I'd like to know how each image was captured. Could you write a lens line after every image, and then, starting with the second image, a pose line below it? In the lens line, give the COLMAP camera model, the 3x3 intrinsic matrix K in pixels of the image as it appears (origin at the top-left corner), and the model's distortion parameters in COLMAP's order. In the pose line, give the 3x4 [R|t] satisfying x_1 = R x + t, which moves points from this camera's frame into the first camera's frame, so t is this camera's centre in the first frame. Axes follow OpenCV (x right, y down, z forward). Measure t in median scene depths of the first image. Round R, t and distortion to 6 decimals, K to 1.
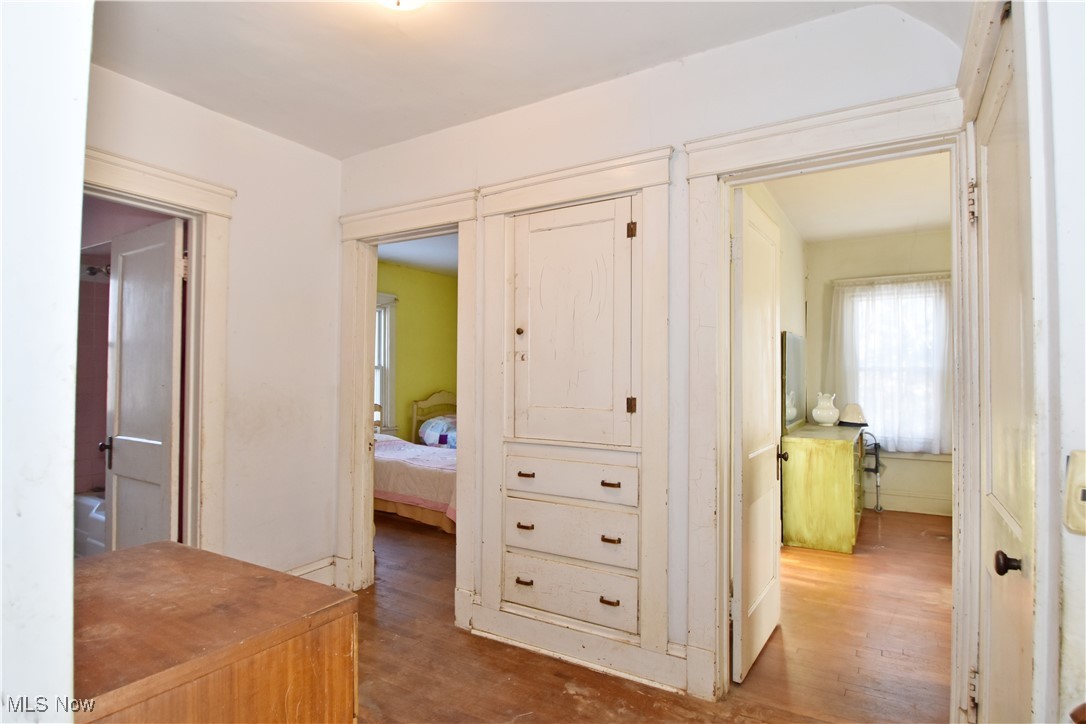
lens RADIAL K [[566.7, 0, 541.9], [0, 566.7, 366.8], [0, 0, 1]] dist [0.000231, -0.000745]
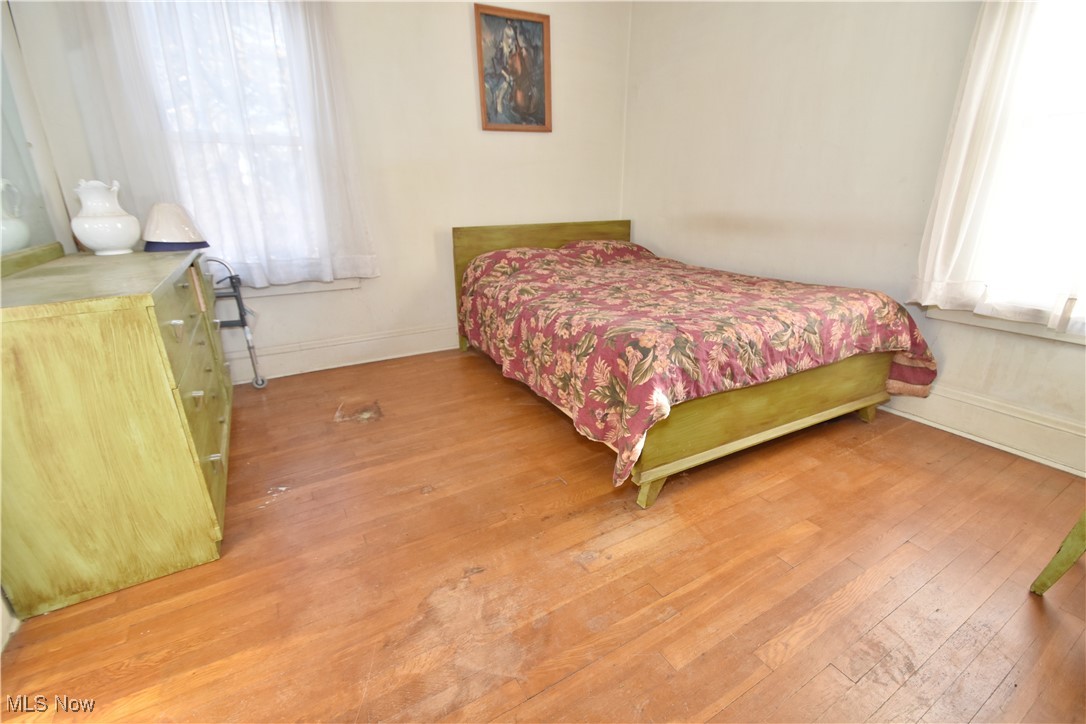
lens RADIAL K [[478.3, 0, 544.3], [0, 478.3, 362.7], [0, 0, 1]] dist [0.001855, -0.005455]
pose [[0.466874, -0.300106, 0.831844, 0.323450], [-0.001092, 0.940459, 0.339904, 0.055824], [-0.884323, -0.159601, 0.438749, 0.518897]]
